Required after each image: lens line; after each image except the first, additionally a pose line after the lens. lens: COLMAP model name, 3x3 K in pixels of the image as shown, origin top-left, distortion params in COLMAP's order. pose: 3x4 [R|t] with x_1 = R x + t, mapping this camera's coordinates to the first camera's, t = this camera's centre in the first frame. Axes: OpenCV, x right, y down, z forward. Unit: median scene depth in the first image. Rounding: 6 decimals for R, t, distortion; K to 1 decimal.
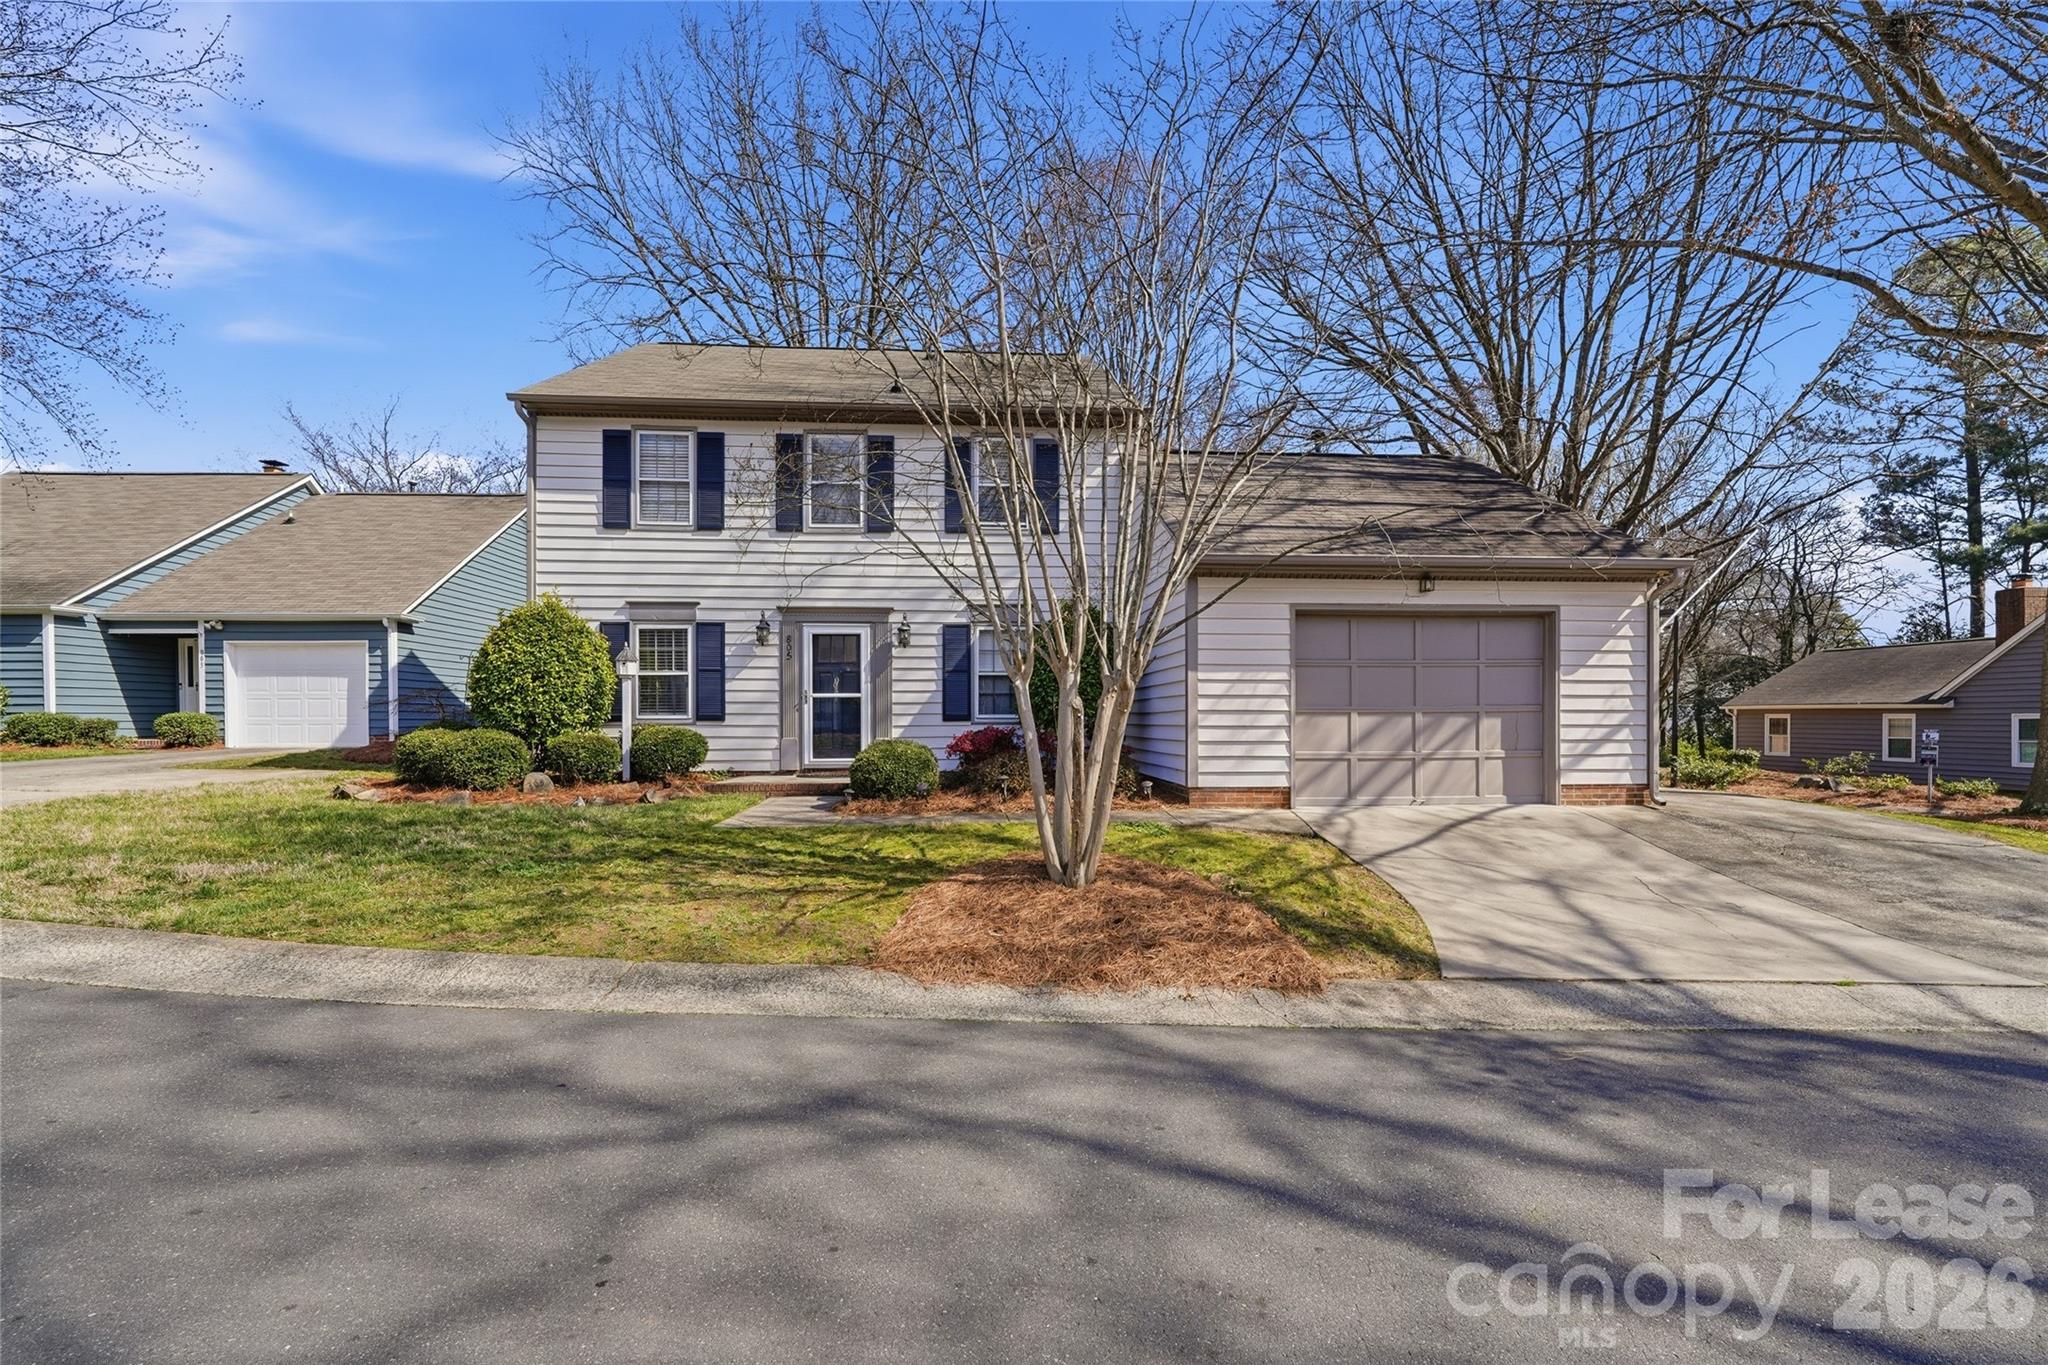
lens RADIAL K [[848.3, 0, 999.9], [0, 848.3, 711.4], [0, 0, 1]] dist [-0.006234, -0.004031]
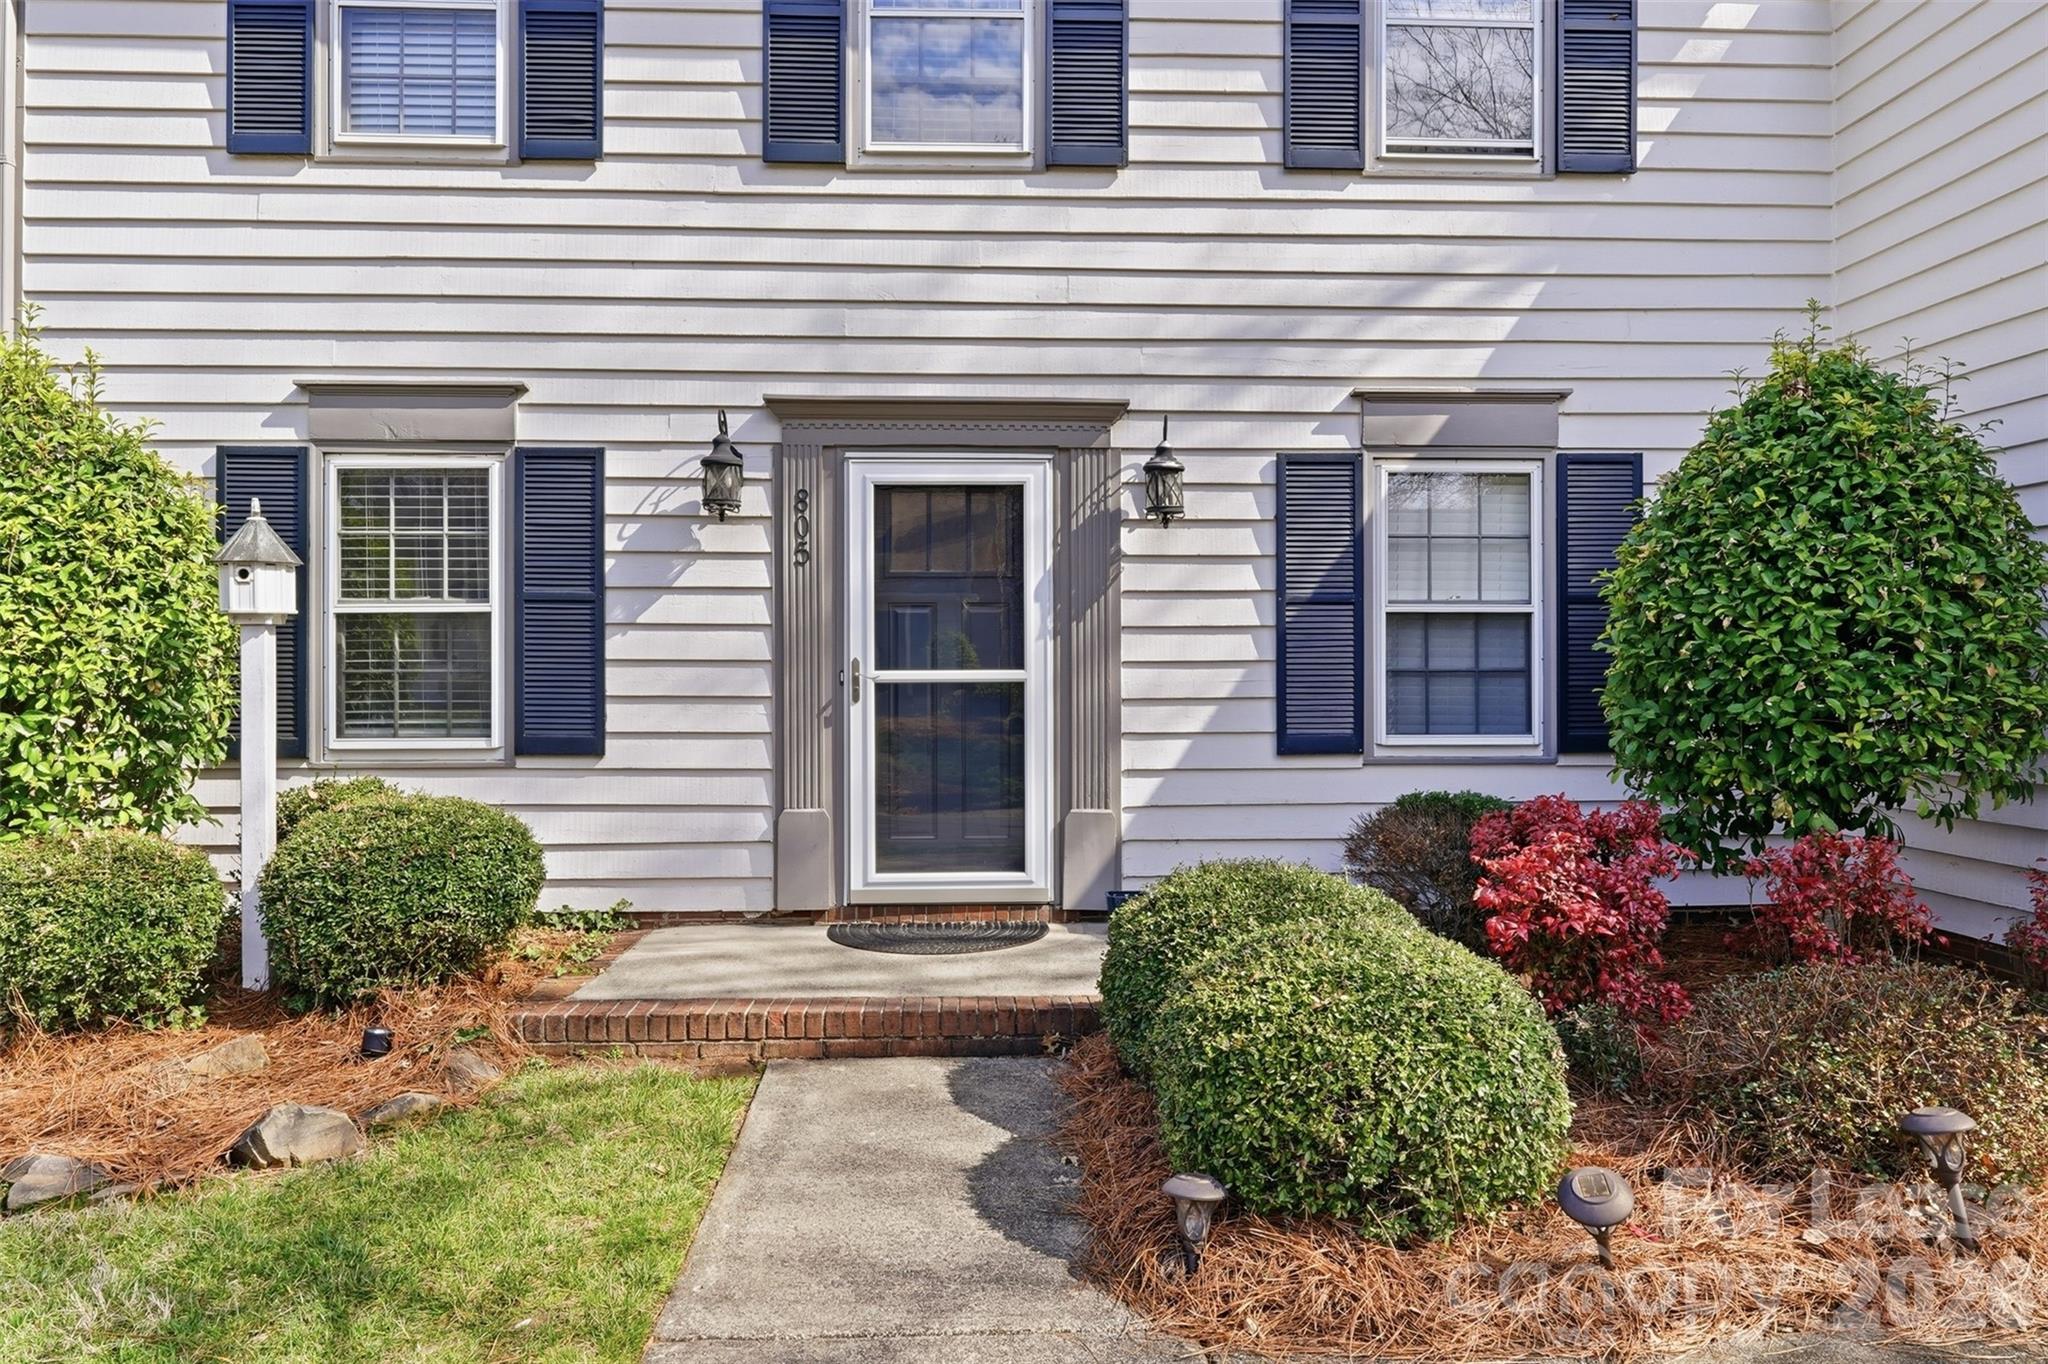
lens RADIAL K [[1319.0, 0, 1000.7], [0, 1319.0, 669.6], [0, 0, 1]] dist [-0.016244, 0.004706]
pose [[0.999615, 0.000948, -0.027713, -0.161743], [-0.000840, 0.999992, 0.003925, -0.023625], [0.027716, -0.003900, 0.999608, 0.509946]]
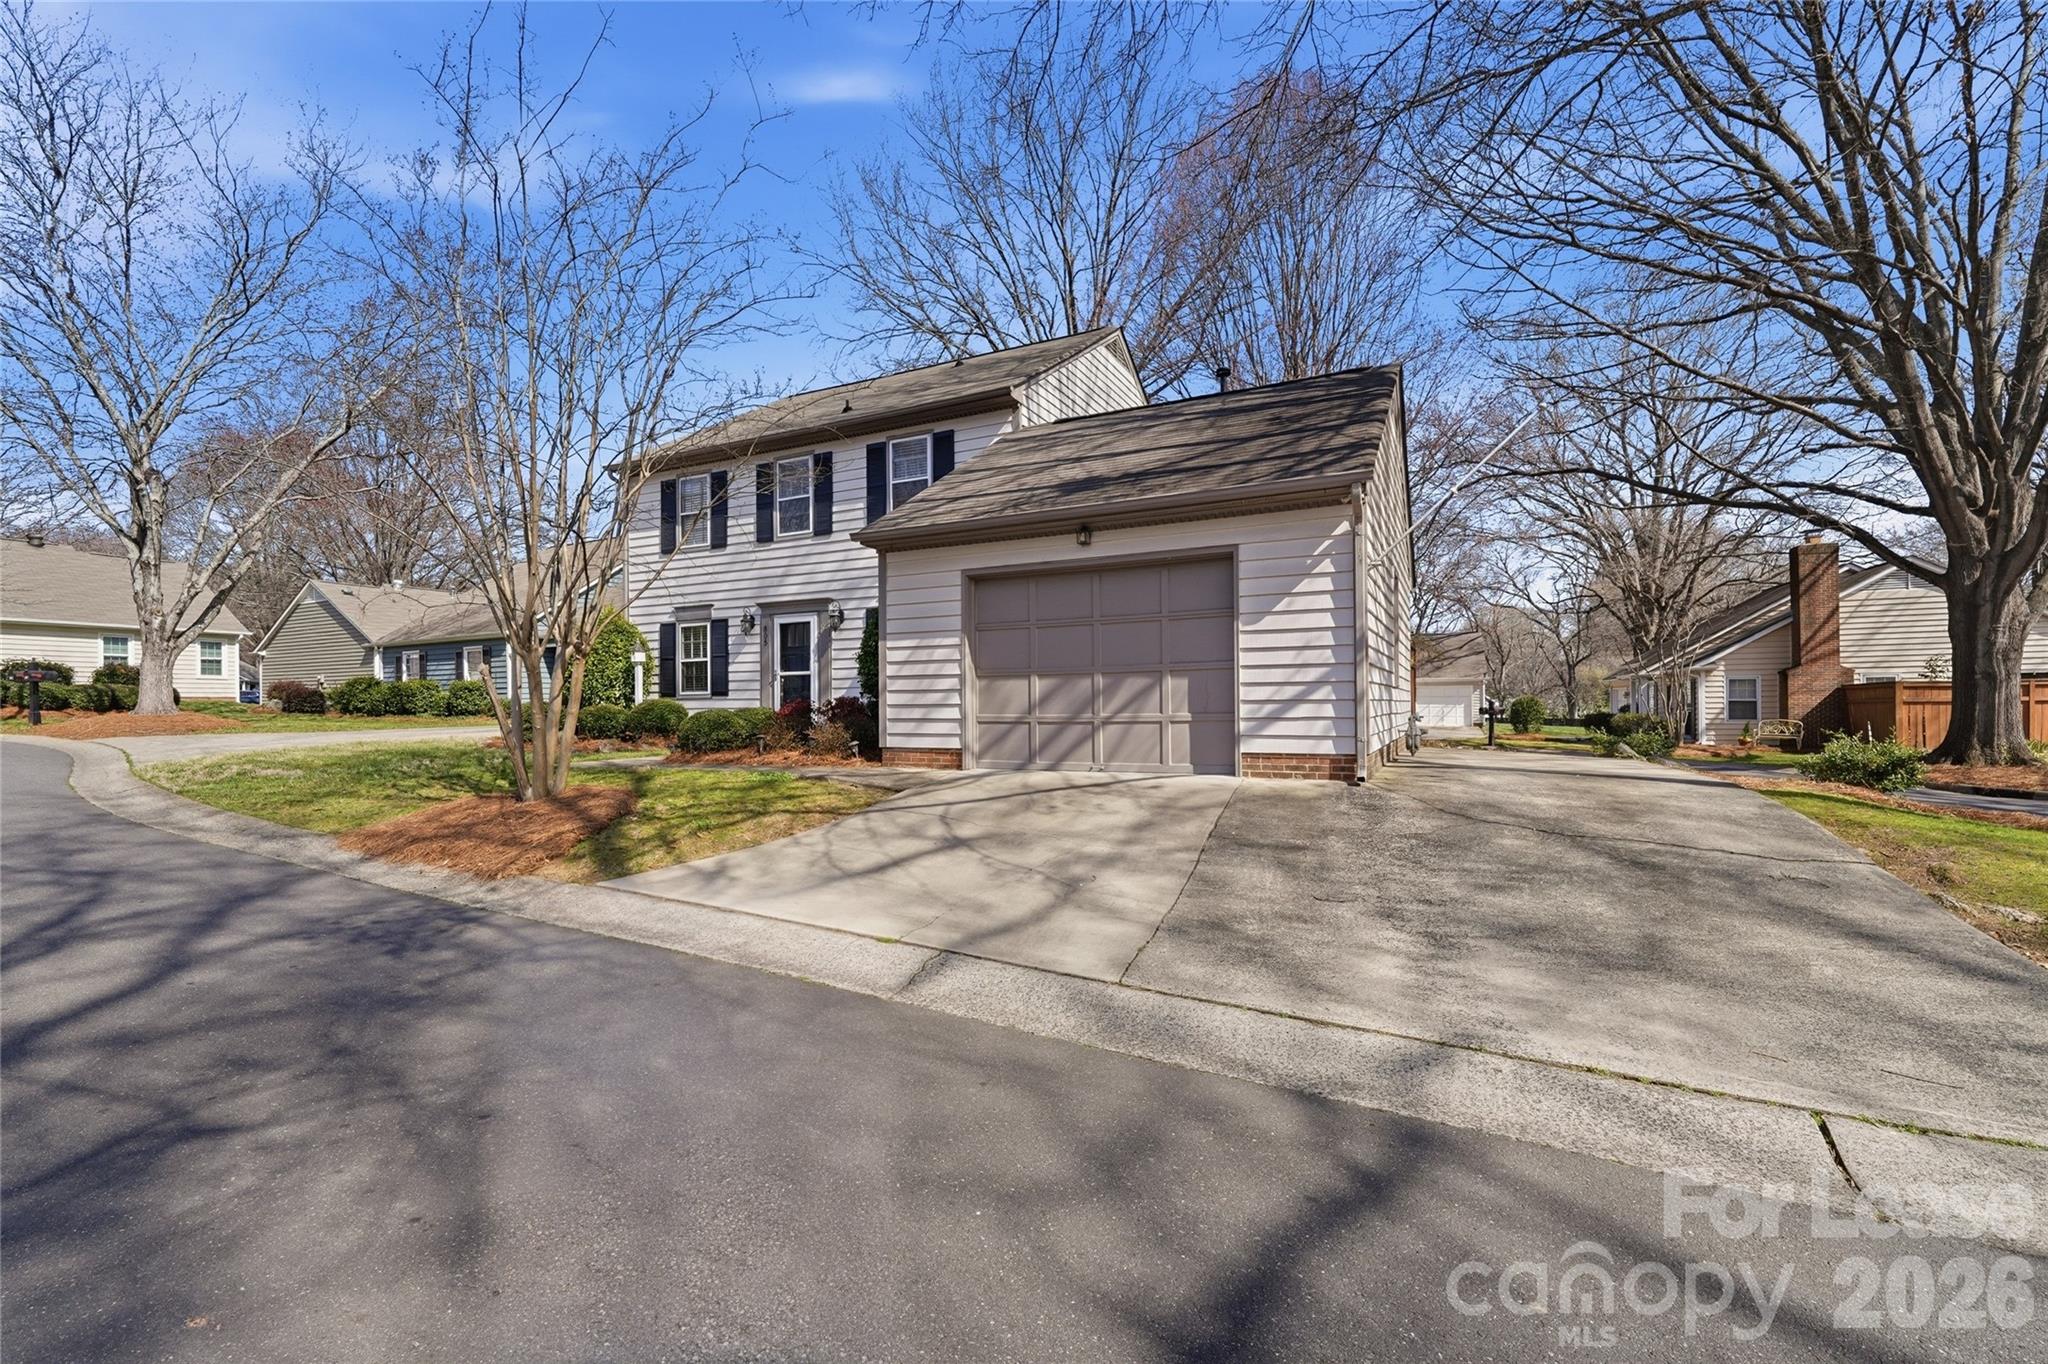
lens RADIAL K [[848.3, 0, 994.3], [0, 848.3, 707.3], [0, 0, 1]] dist [-0.006234, -0.004031]
pose [[0.859657, -0.006190, -0.510834, 0.680153], [0.013277, 0.999860, 0.010227, 0.021745], [0.510699, -0.015574, 0.859618, 0.101258]]
